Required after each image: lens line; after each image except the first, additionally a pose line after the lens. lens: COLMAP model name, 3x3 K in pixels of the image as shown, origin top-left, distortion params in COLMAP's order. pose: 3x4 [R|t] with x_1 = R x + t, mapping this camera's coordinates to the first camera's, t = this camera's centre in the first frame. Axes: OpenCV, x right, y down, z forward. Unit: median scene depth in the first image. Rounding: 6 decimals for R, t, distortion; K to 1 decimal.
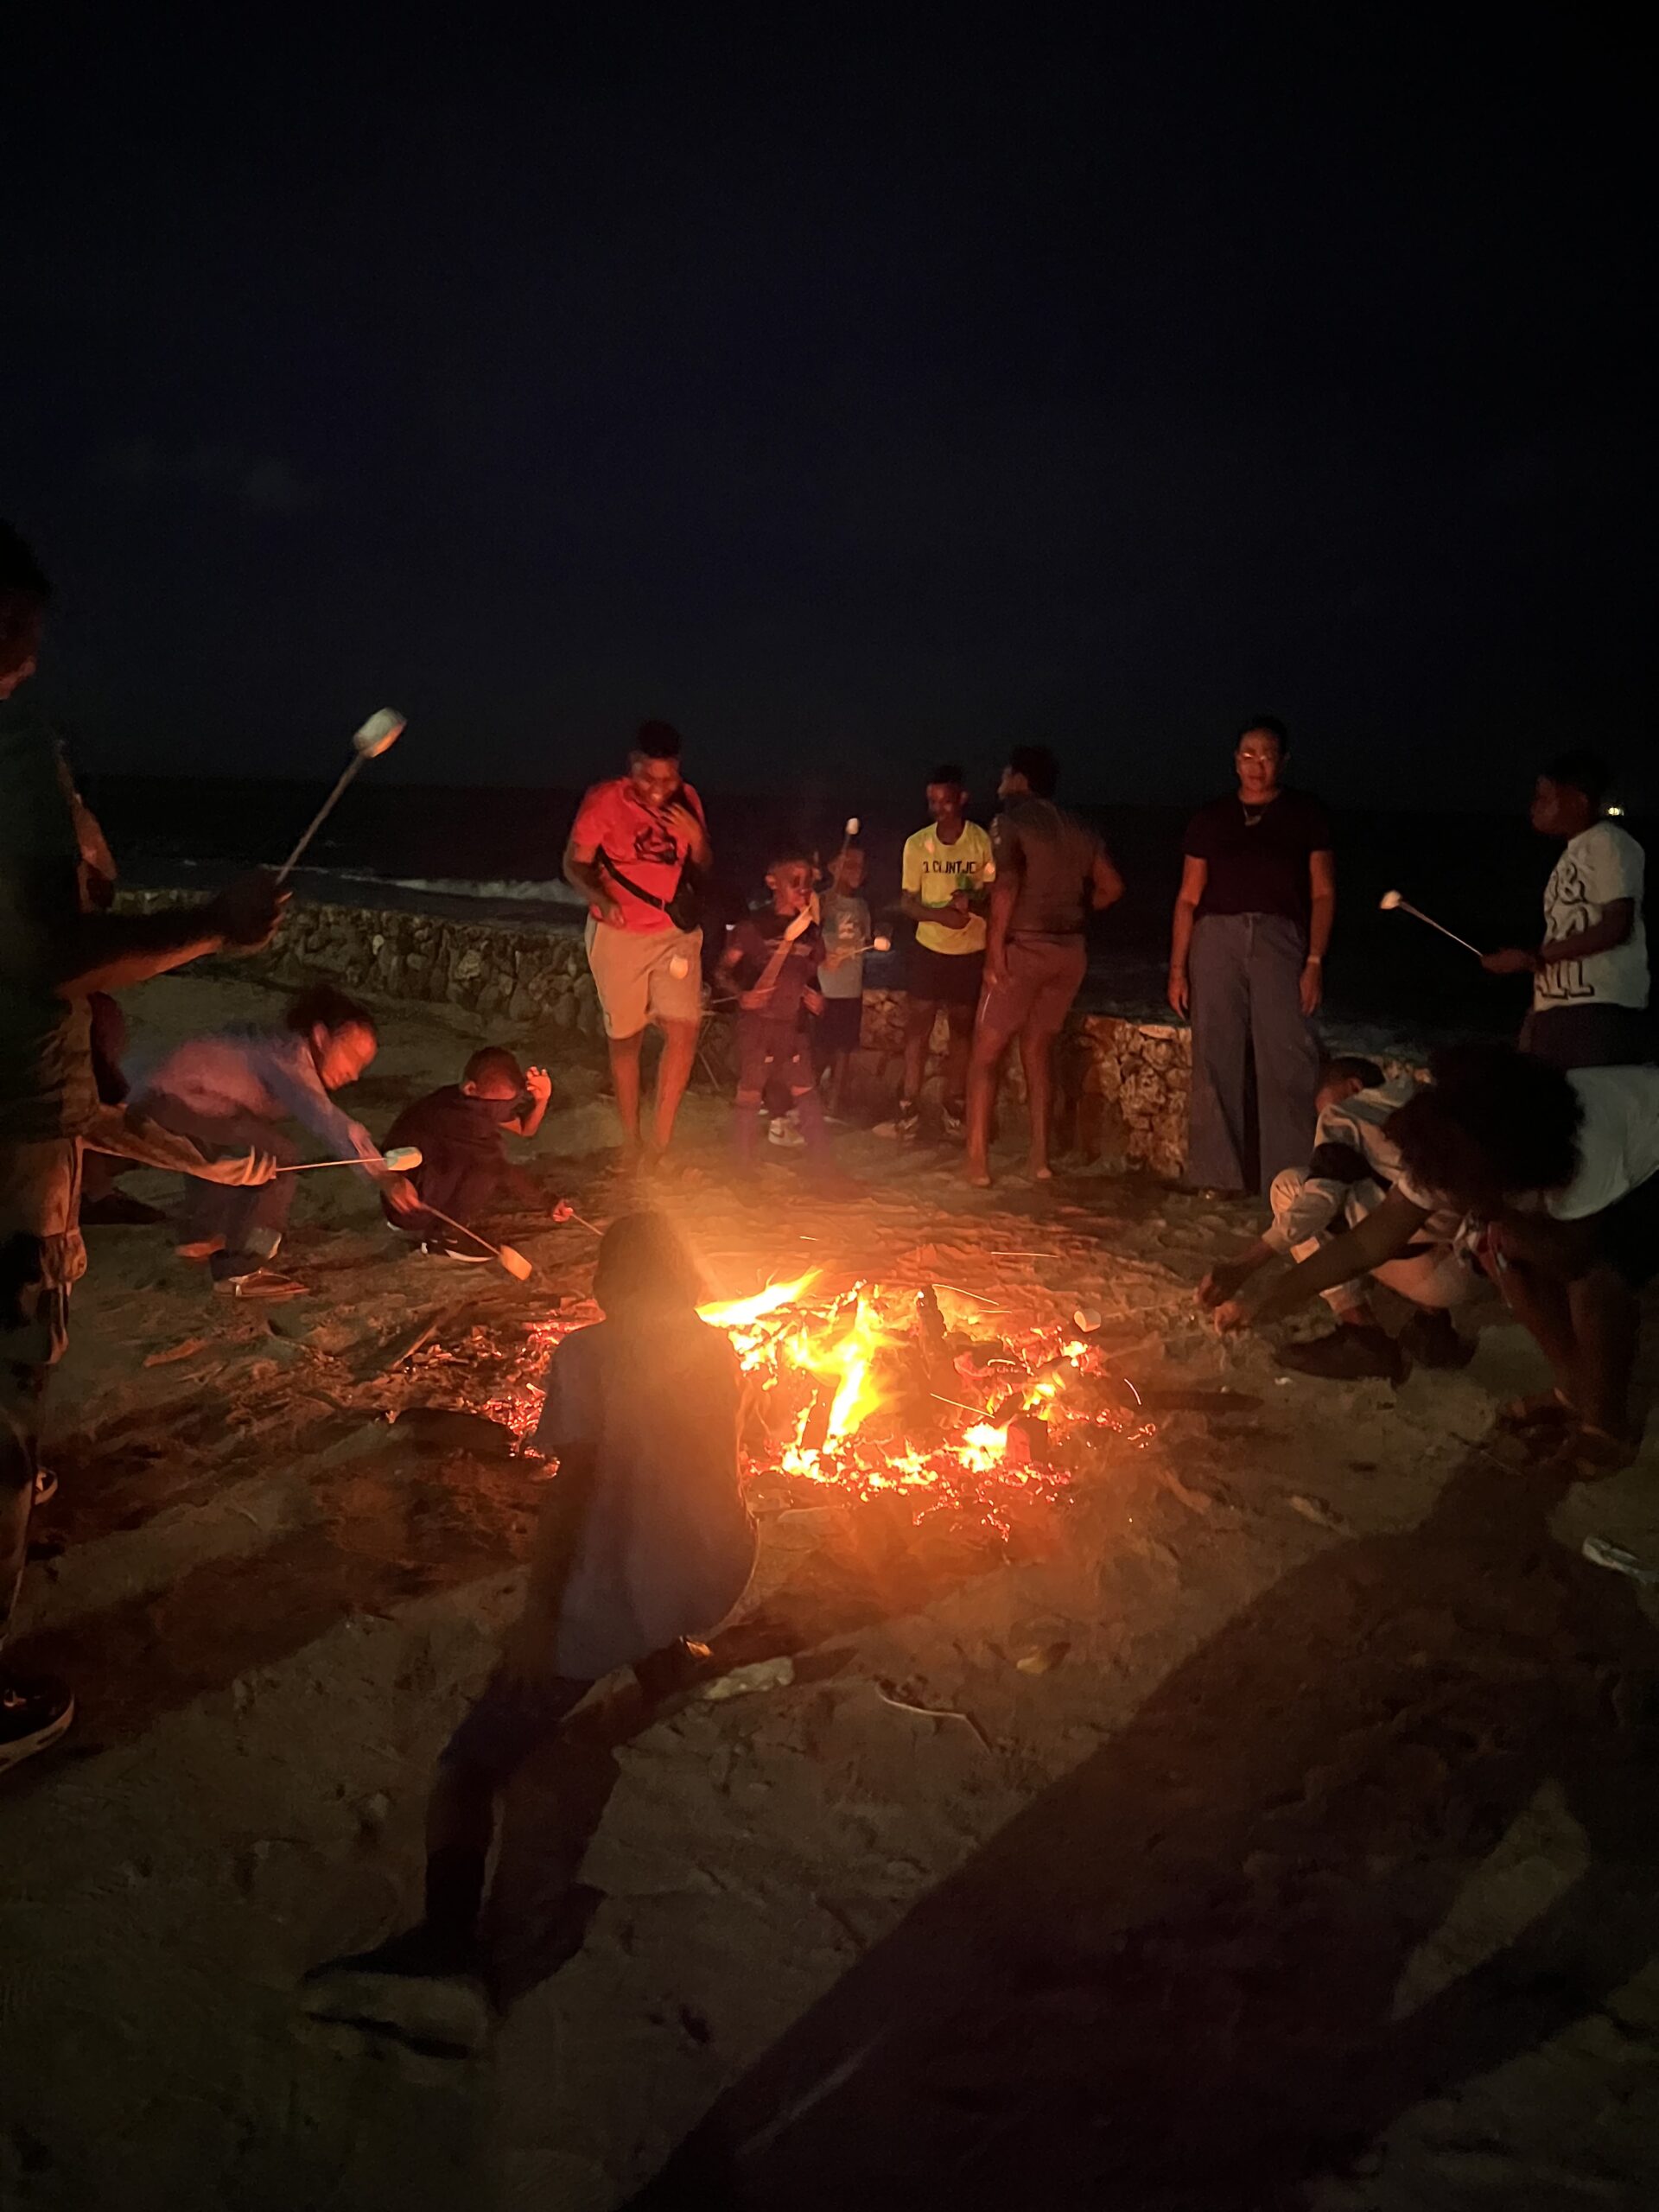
lens RADIAL K [[1657.1, 0, 827.5], [0, 1657.1, 1099.8], [0, 0, 1]] dist [0.040295, -0.027669]
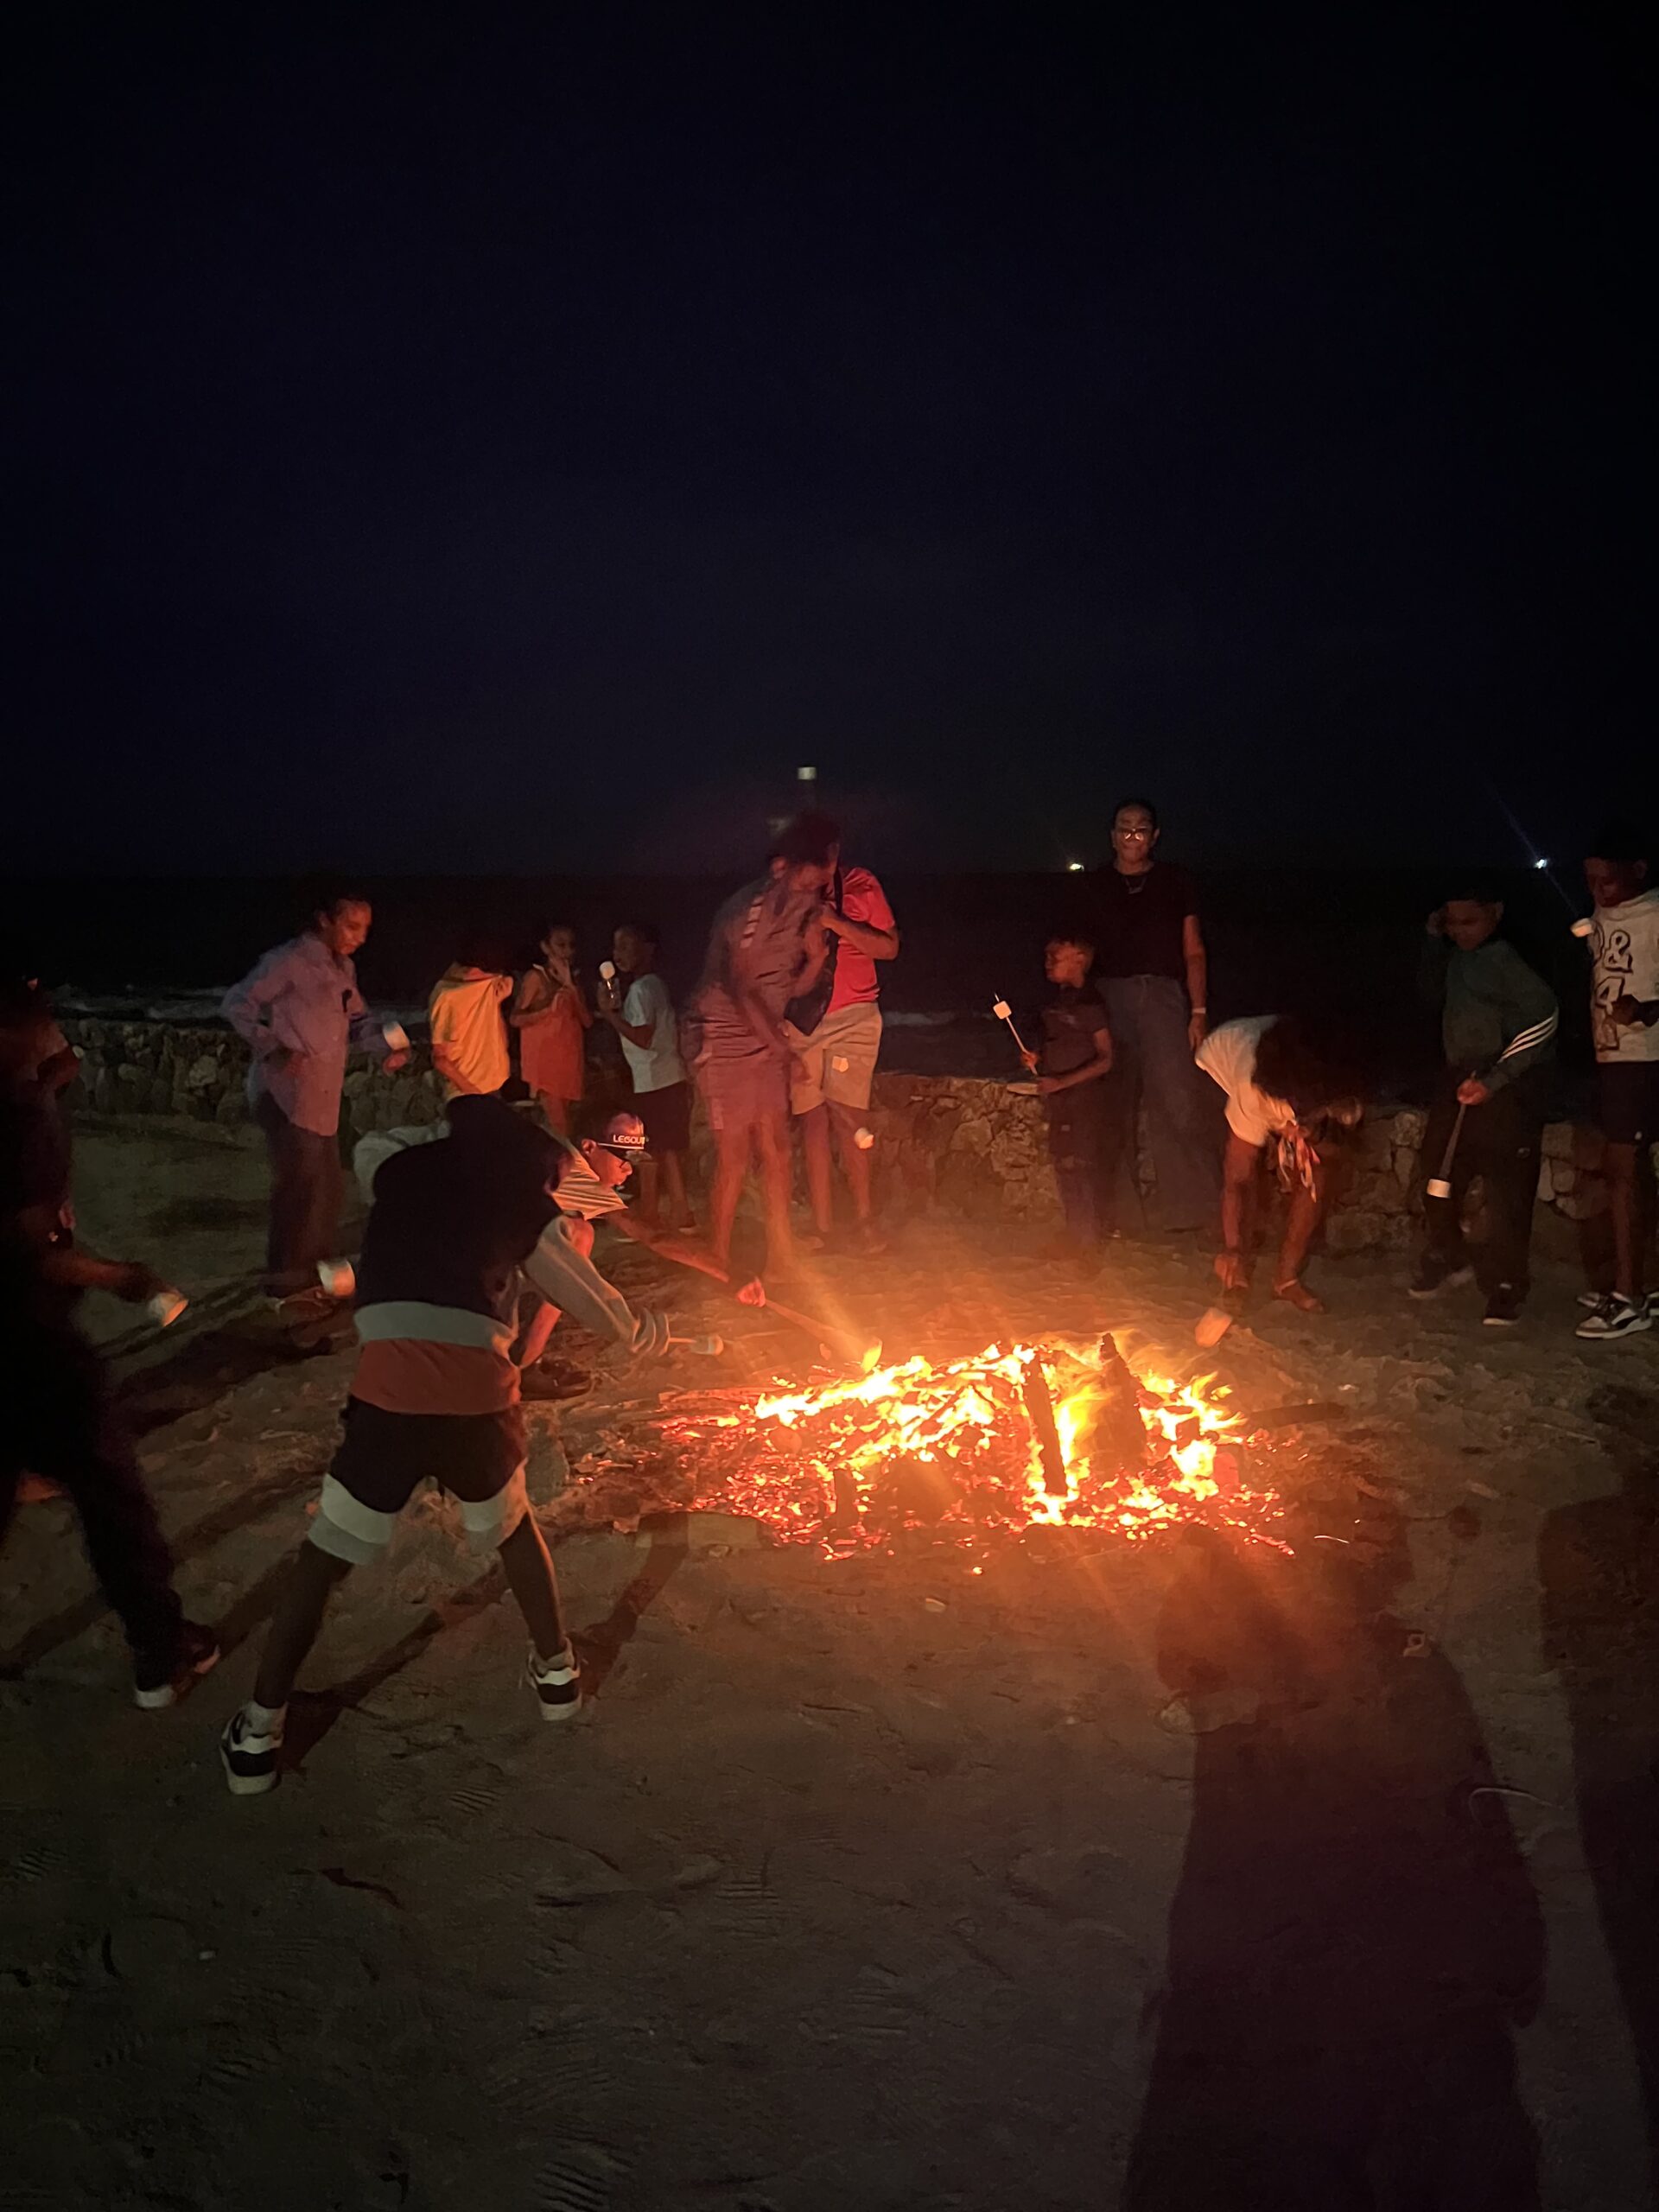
lens RADIAL K [[1657.1, 0, 836.6], [0, 1657.1, 1109.9], [0, 0, 1]] dist [0.040295, -0.027669]
pose [[0.958222, -0.073305, 0.276471, -0.338928], [0.083501, 0.996187, -0.025271, -0.016563], [-0.273565, 0.047301, 0.960690, 0.012201]]
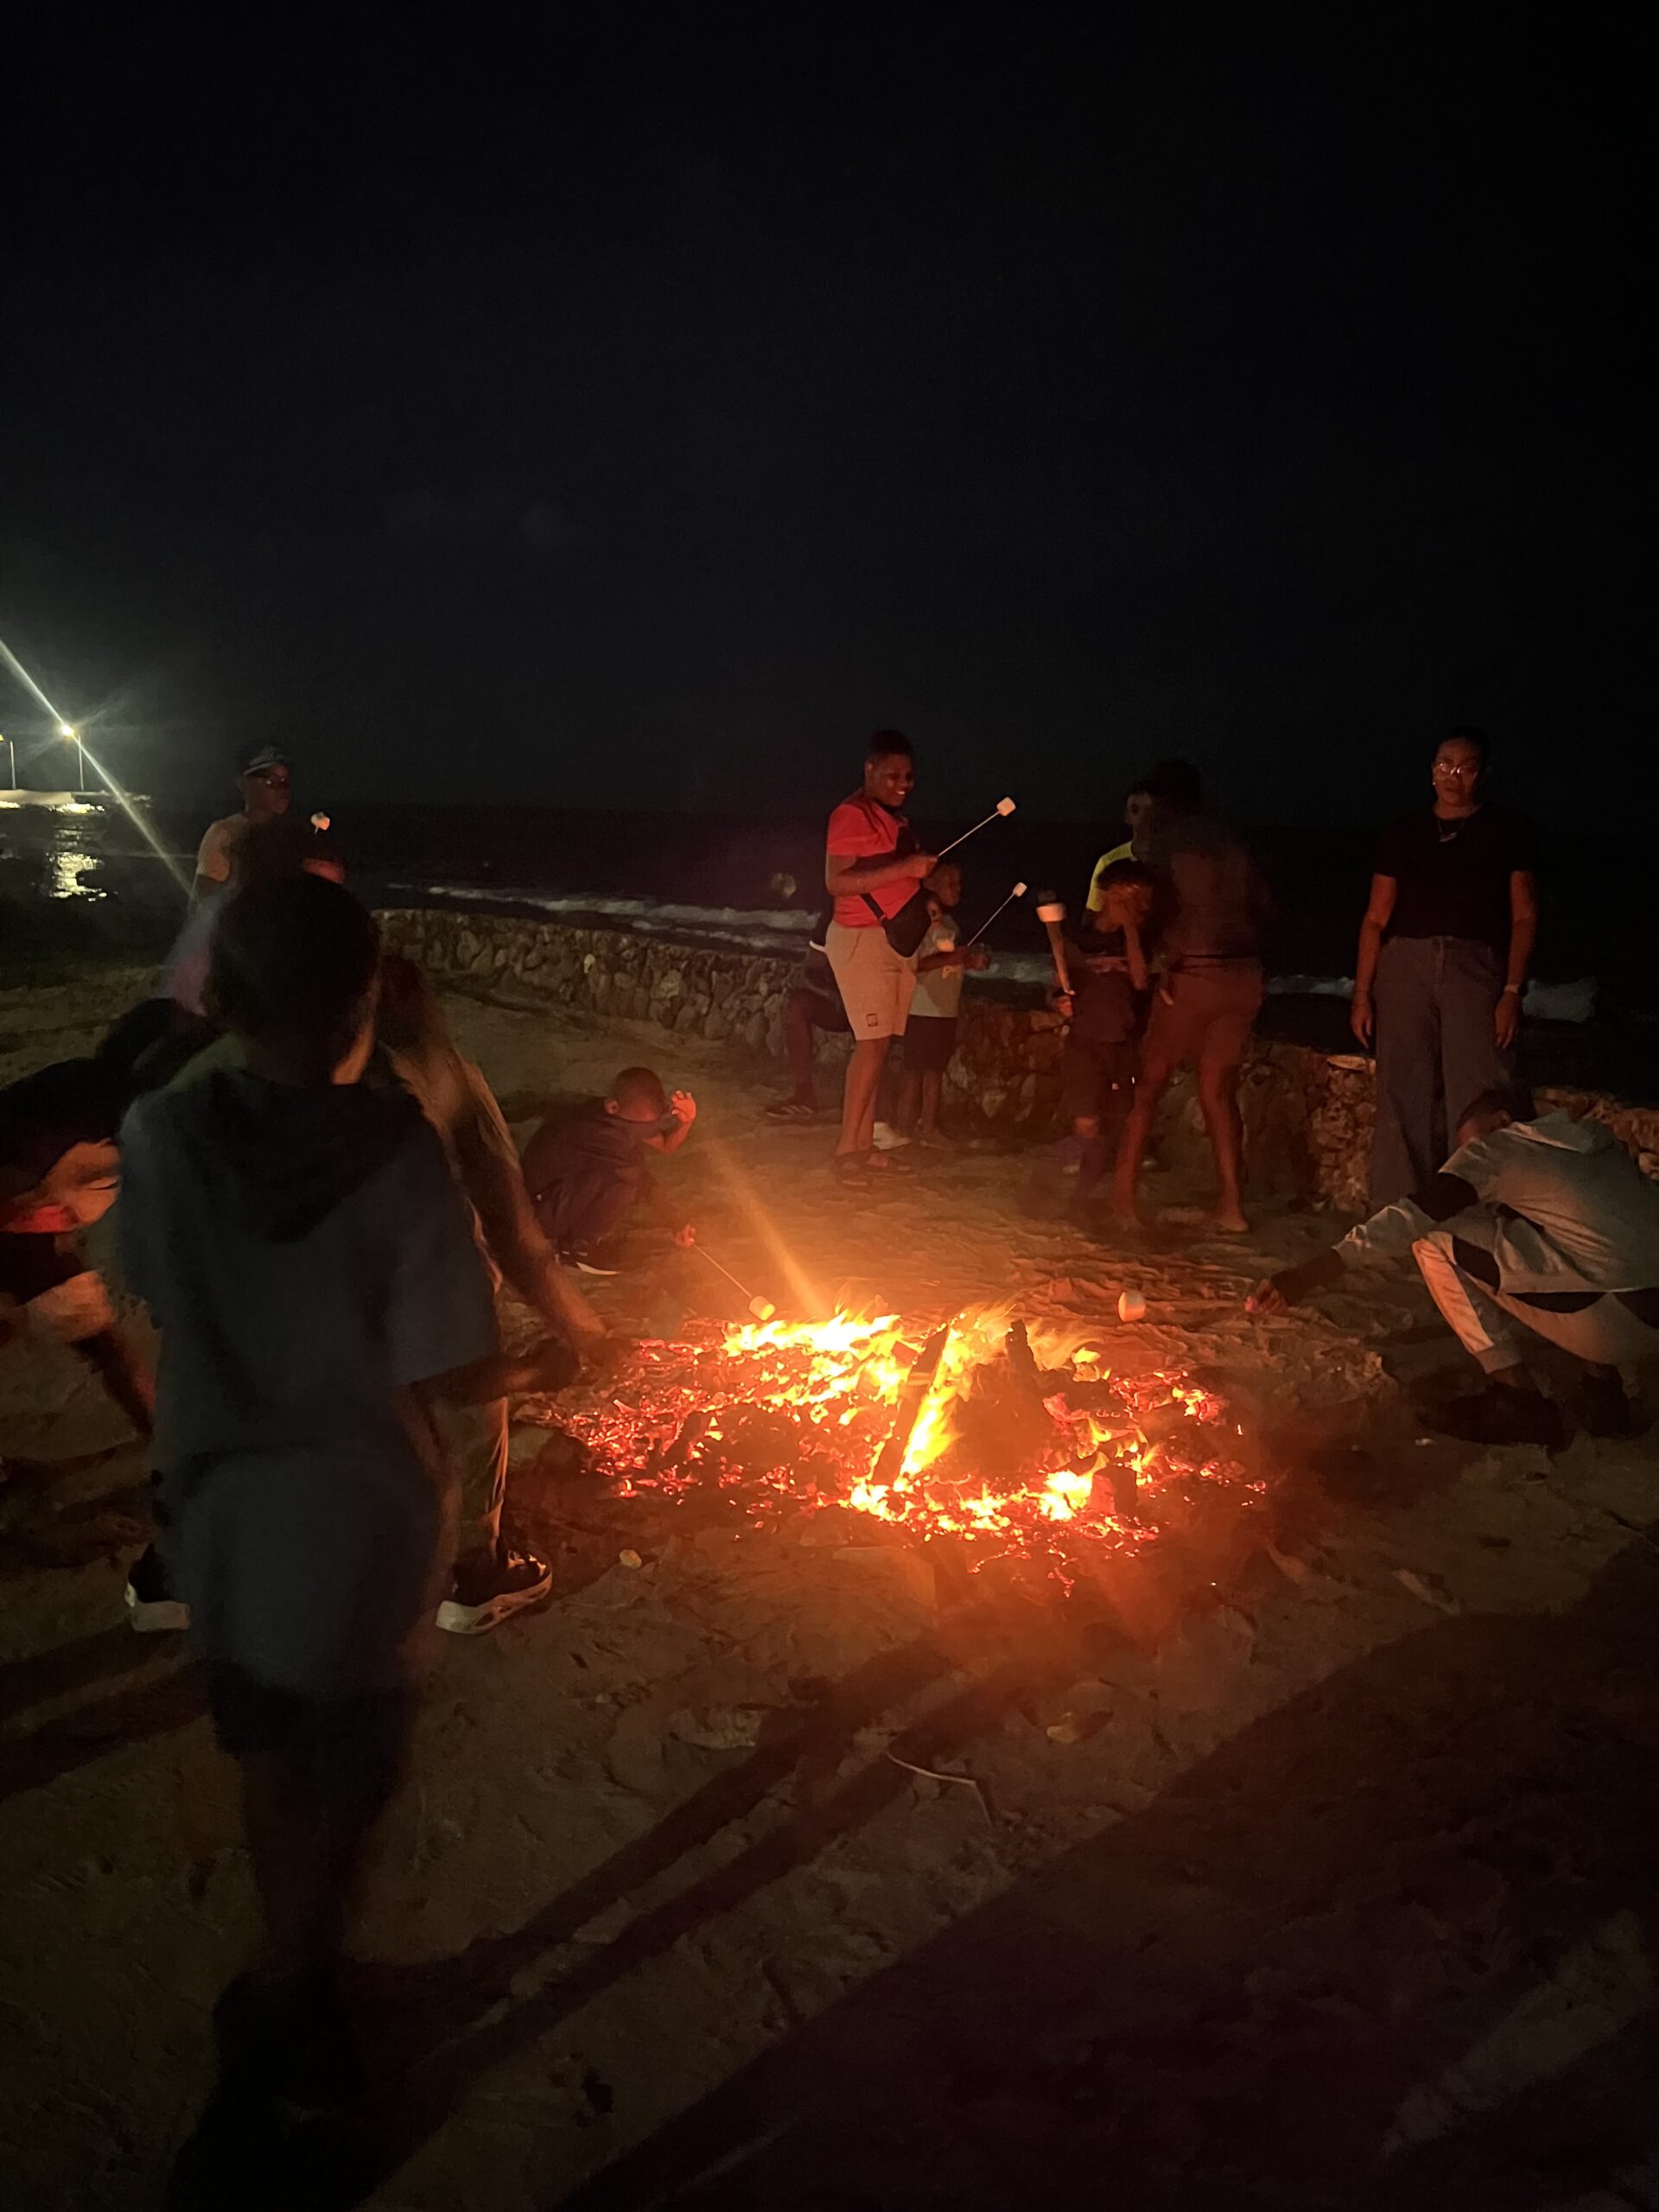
lens RADIAL K [[1657.1, 0, 814.5], [0, 1657.1, 1112.1], [0, 0, 1]] dist [0.040295, -0.027669]
pose [[0.987335, 0.026089, -0.156490, 0.079116], [-0.027431, 0.999603, -0.006423, 0.002157], [0.156260, 0.010634, 0.987659, 0.037106]]
